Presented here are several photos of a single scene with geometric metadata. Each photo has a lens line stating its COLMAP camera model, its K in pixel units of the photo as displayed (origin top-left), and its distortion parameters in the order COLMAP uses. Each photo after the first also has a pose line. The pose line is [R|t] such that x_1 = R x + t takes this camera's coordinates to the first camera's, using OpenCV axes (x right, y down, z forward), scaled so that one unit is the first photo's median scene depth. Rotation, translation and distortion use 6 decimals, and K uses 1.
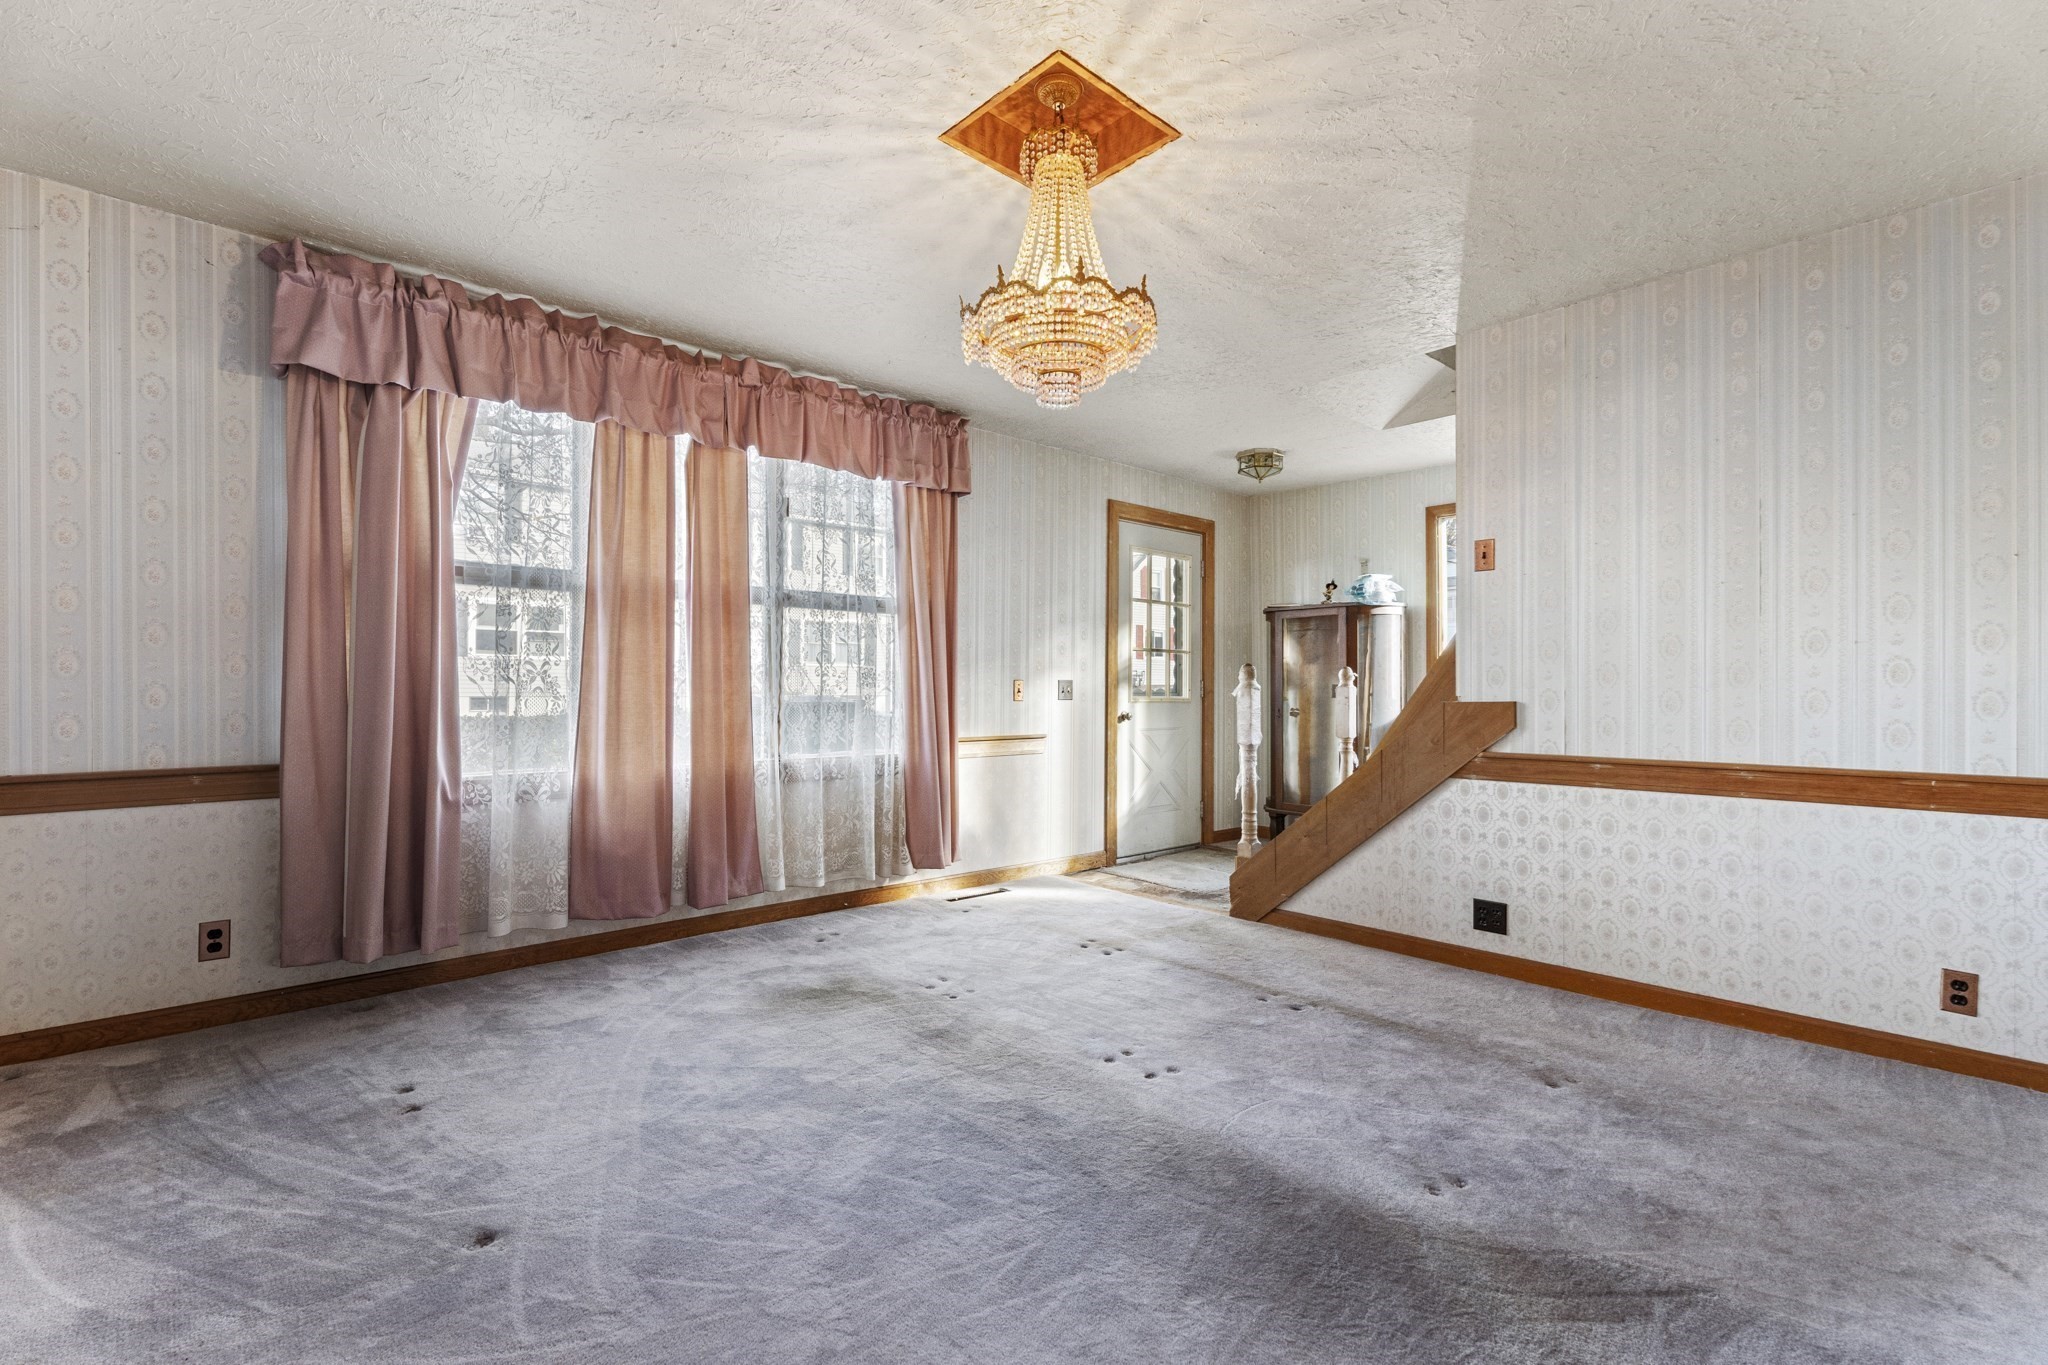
lens RADIAL K [[917.0, 0, 1018.1], [0, 917.0, 692.0], [0, 0, 1]] dist [0.006506, -0.002092]
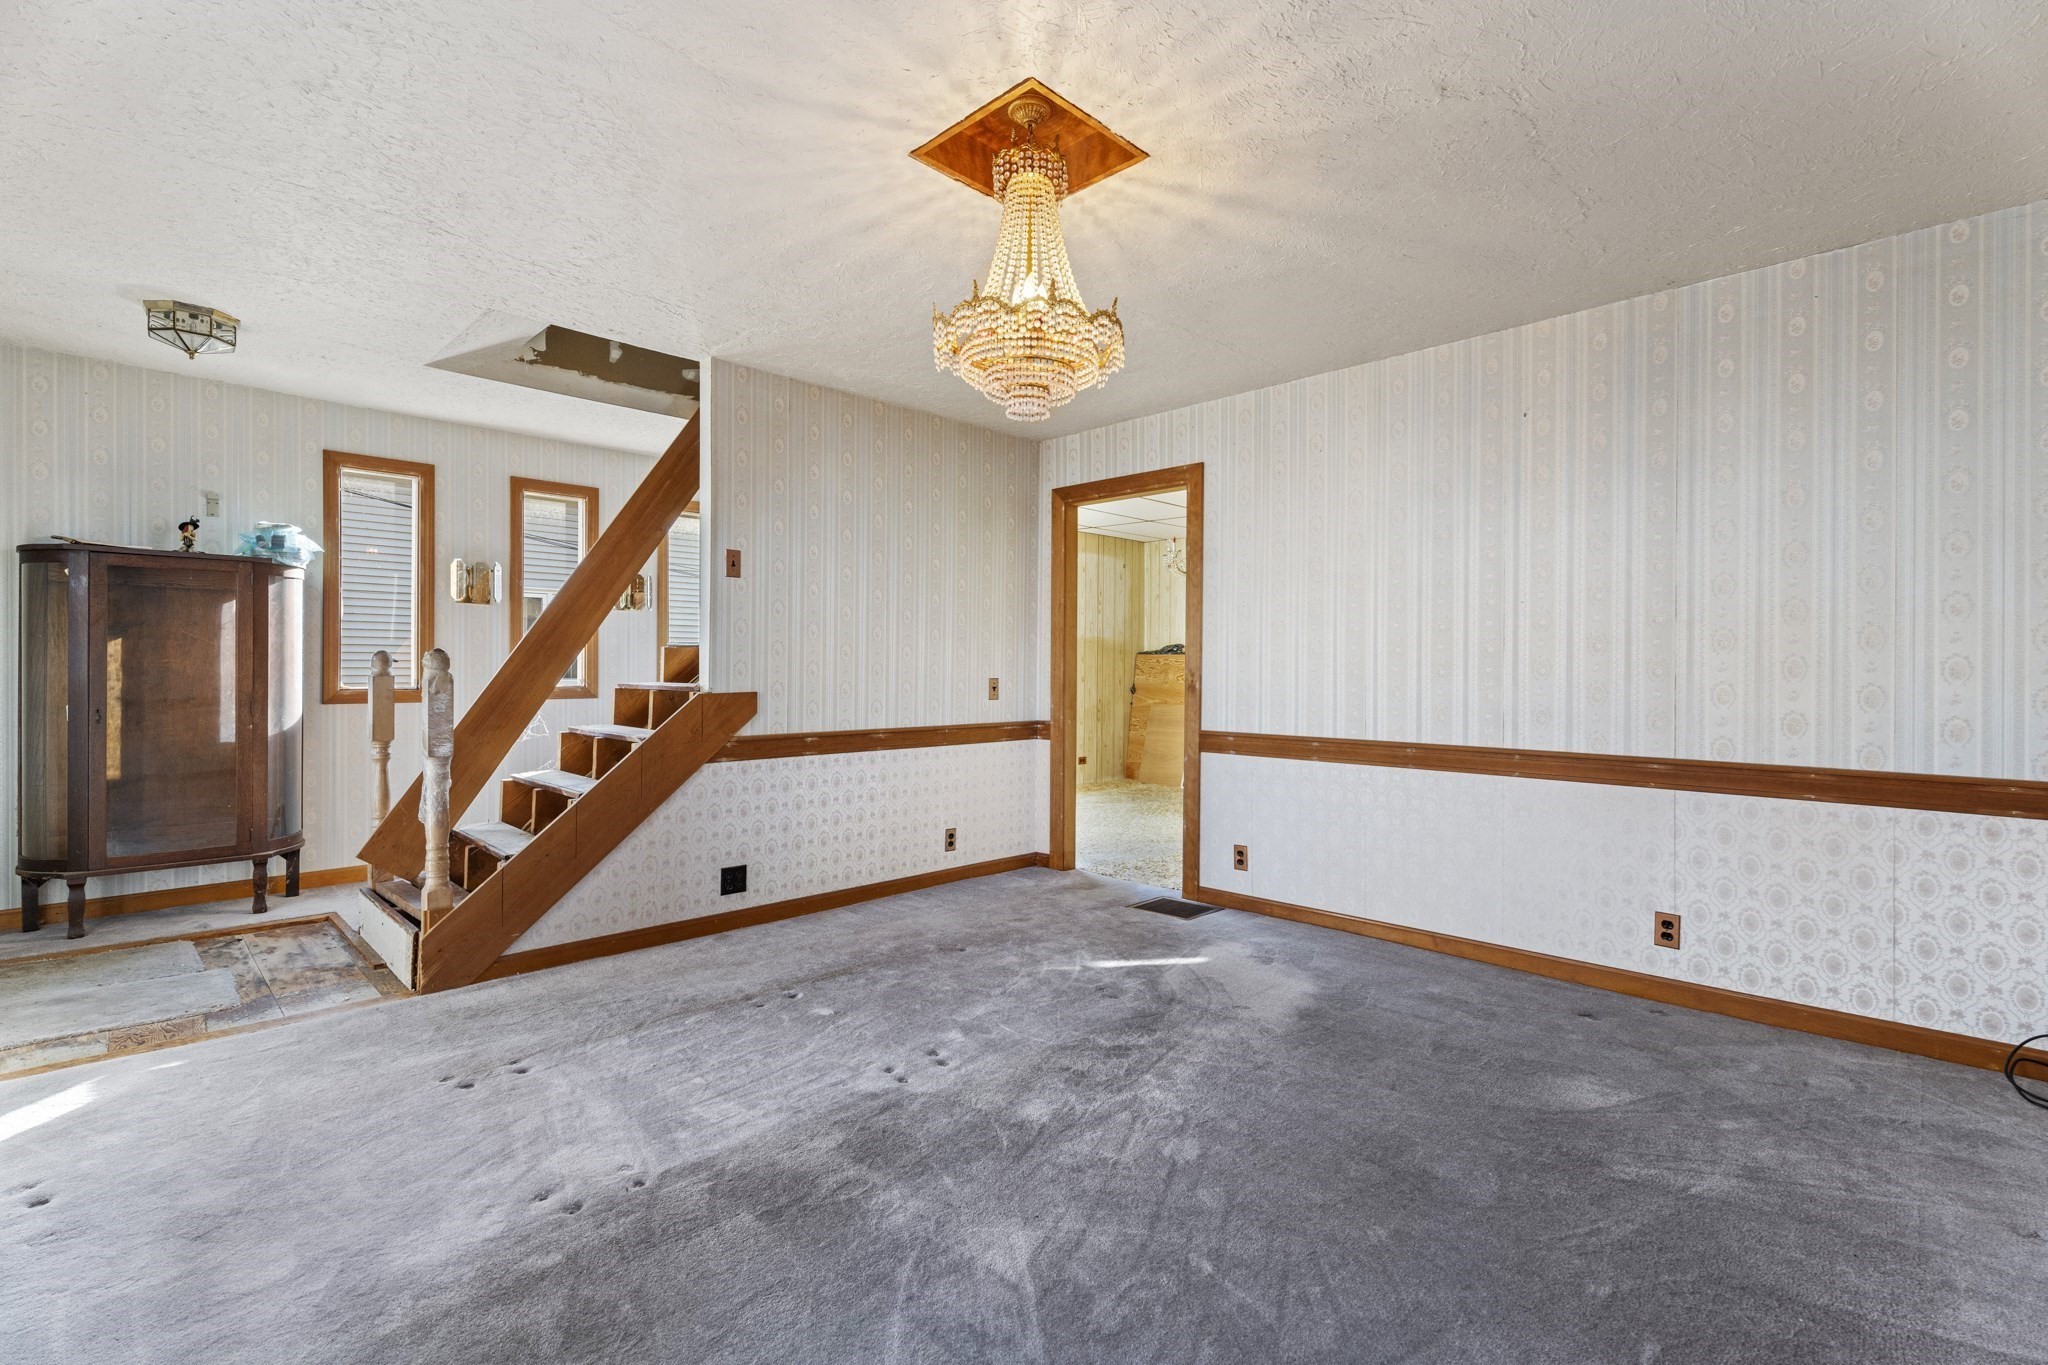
lens RADIAL K [[917.0, 0, 1027.3], [0, 917.0, 672.2], [0, 0, 1]] dist [0.006506, -0.002092]
pose [[-0.046584, -0.005431, 0.998900, -0.641438], [-0.005693, 0.999970, 0.005171, -0.022199], [-0.998898, -0.005446, -0.046614, 0.686911]]
